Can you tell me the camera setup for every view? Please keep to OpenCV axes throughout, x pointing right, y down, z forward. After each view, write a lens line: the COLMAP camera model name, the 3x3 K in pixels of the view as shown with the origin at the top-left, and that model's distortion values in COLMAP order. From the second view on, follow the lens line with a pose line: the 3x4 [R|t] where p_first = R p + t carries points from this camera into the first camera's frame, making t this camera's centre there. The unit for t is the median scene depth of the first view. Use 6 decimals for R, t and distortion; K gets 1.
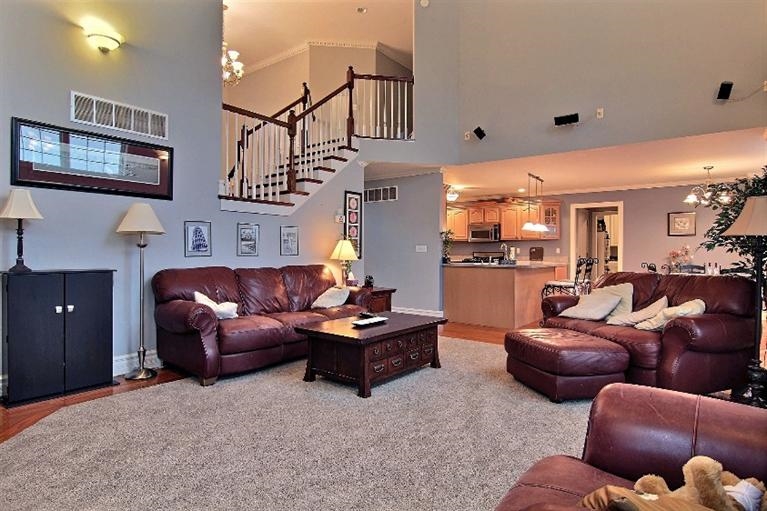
lens RADIAL K [[431.6, 0, 383.5], [0, 431.6, 255.5], [0, 0, 1]] dist [-0.003459, -0.011072]
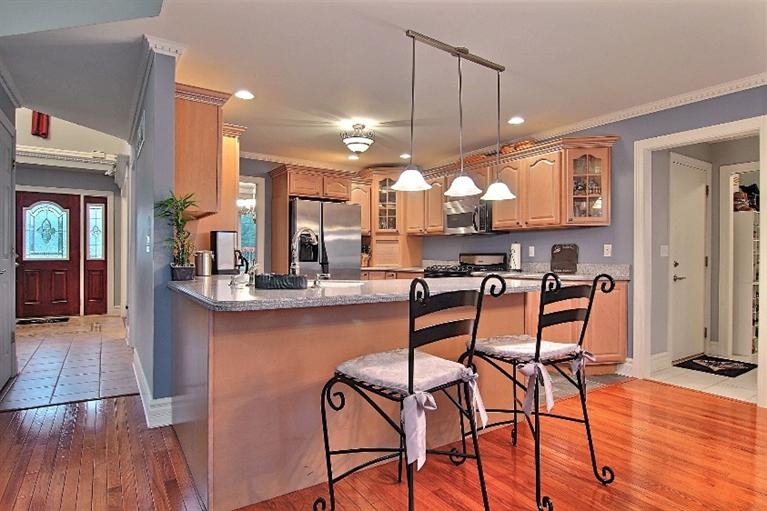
lens RADIAL K [[431.6, 0, 383.5], [0, 431.6, 255.5], [0, 0, 1]] dist [-0.003459, -0.011072]
pose [[0.943072, 0.001001, -0.332587, 0.328585], [-0.002938, 0.999982, -0.005320, -0.003905], [0.332575, 0.005994, 0.943058, 0.500580]]
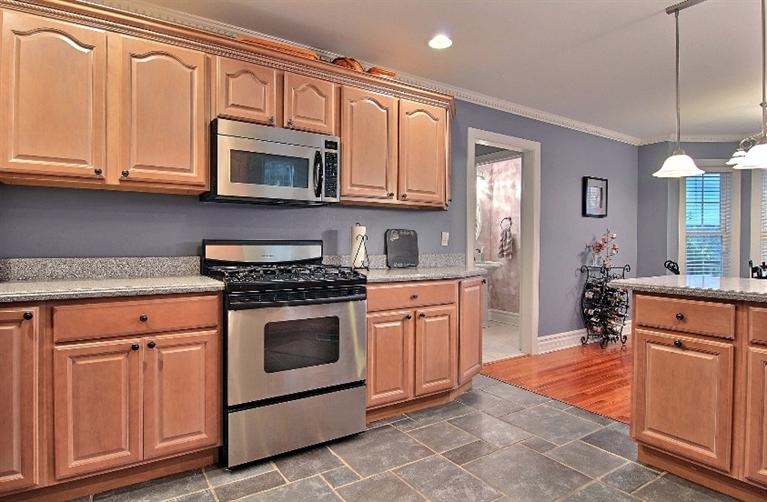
lens RADIAL K [[441.2, 0, 384.3], [0, 441.2, 239.7], [0, 0, 1]] dist [-0.000653, -0.000081]
pose [[0.322778, 0.003649, 0.946468, 0.012251], [-0.004656, 0.999987, -0.002267, -0.009934], [-0.946463, -0.003675, 0.322791, 0.904589]]
